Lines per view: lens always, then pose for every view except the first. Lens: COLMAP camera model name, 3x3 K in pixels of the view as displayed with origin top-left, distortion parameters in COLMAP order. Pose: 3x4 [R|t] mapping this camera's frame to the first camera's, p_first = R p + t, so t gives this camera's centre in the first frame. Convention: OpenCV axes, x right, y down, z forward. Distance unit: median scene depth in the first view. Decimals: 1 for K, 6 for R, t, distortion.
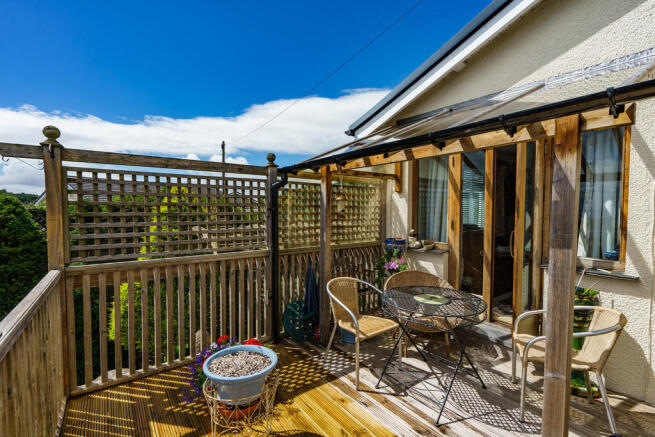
lens RADIAL K [[302.6, 0, 328.4], [0, 302.6, 221.9], [0, 0, 1]] dist [0.000034, 0.000290]
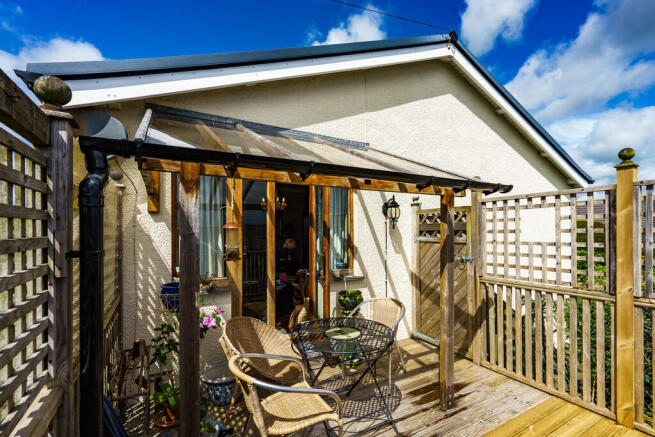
lens RADIAL K [[302.6, 0, 328.4], [0, 302.6, 221.9], [0, 0, 1]] dist [0.000034, 0.000290]
pose [[0.099194, 0.018516, 0.994896, -0.464107], [0.035788, 0.999114, -0.022163, -0.061486], [-0.994424, 0.037804, 0.098443, 0.666756]]
